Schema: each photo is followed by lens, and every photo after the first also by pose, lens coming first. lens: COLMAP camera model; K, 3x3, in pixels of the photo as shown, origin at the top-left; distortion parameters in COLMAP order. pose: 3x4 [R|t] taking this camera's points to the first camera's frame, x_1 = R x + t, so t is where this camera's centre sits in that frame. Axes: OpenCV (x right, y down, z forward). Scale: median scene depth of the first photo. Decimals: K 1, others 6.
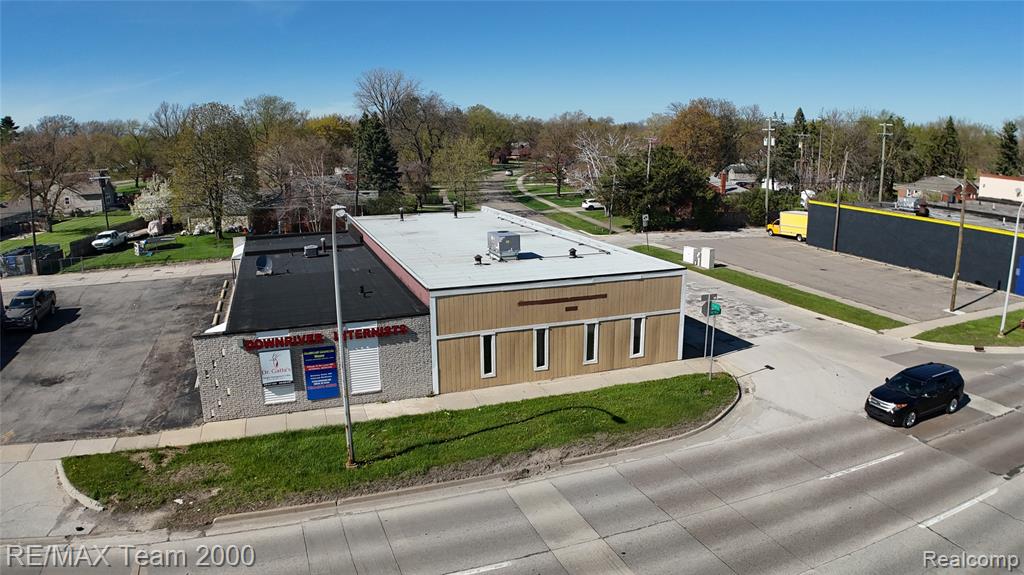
lens RADIAL K [[659.2, 0, 514.3], [0, 659.2, 283.6], [0, 0, 1]] dist [-0.172449, 0.012472]
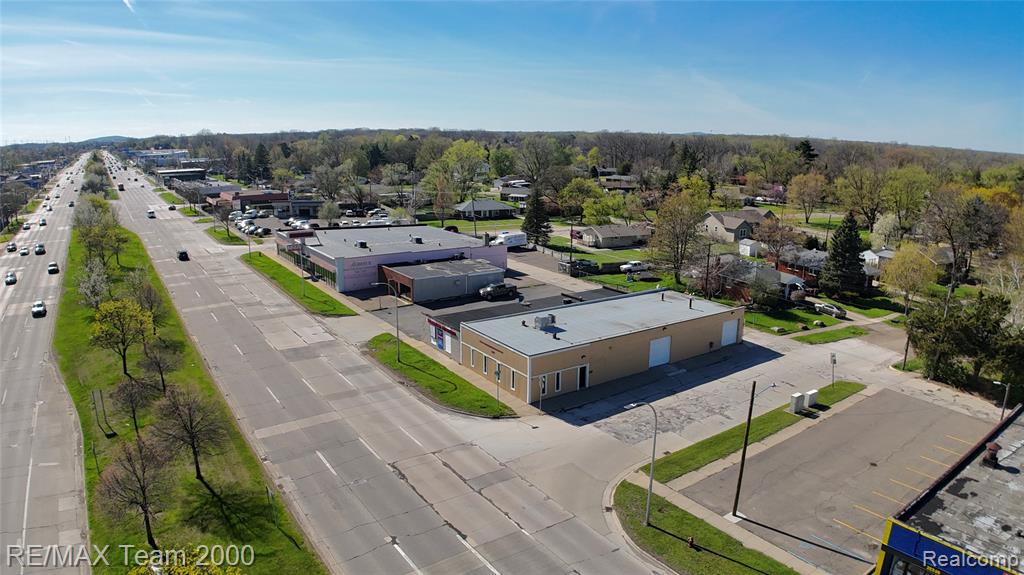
lens RADIAL K [[659.2, 0, 521.5], [0, 659.2, 284.3], [0, 0, 1]] dist [-0.172449, 0.012472]
pose [[0.245189, 0.225132, -0.942973, 1.971933], [-0.222963, 0.959685, 0.171148, -0.533446], [0.943488, 0.168285, 0.285501, 0.403596]]
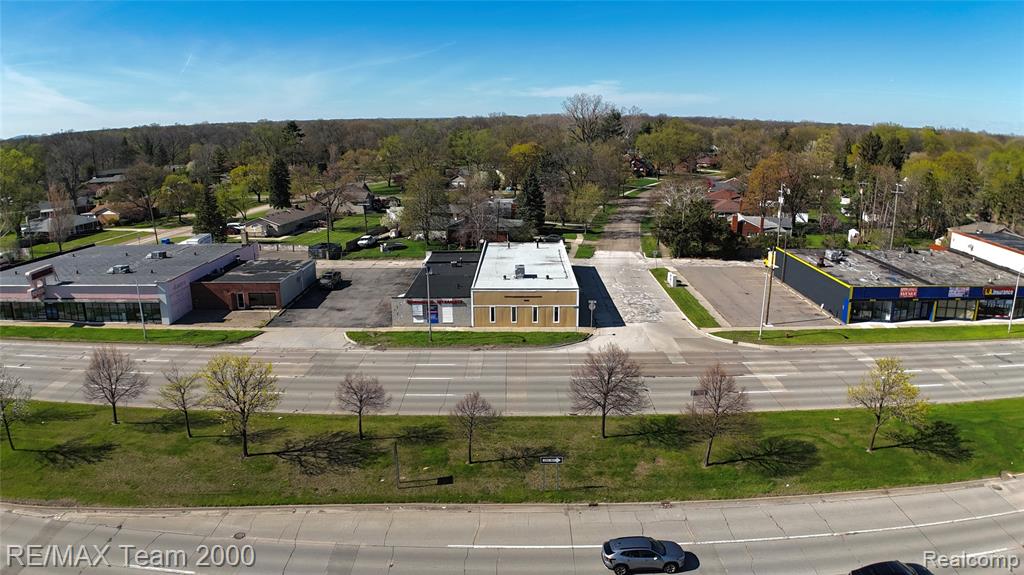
lens RADIAL K [[659.2, 0, 517.3], [0, 659.2, 282.1], [0, 0, 1]] dist [-0.172449, 0.012472]
pose [[0.934296, 0.087141, -0.345685, 0.884067], [-0.077925, 0.996136, 0.040497, -0.127830], [0.347879, -0.010898, 0.937476, -1.354734]]
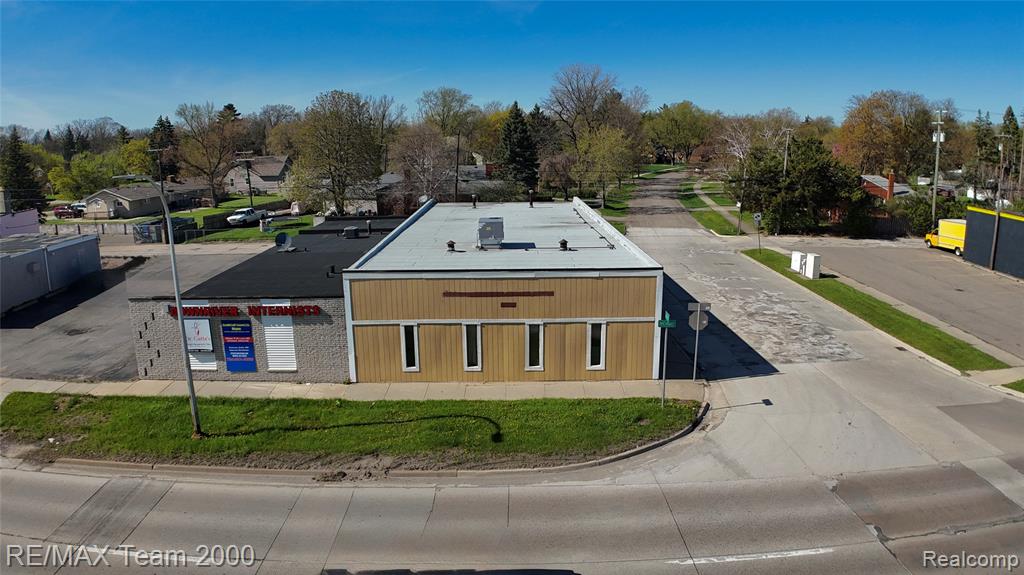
lens RADIAL K [[659.2, 0, 516.2], [0, 659.2, 282.0], [0, 0, 1]] dist [-0.172449, 0.012472]
pose [[0.942061, 0.069633, -0.328134, 0.358325], [-0.069658, 0.997502, 0.011696, -0.002940], [0.328129, 0.011839, 0.944559, 0.164231]]
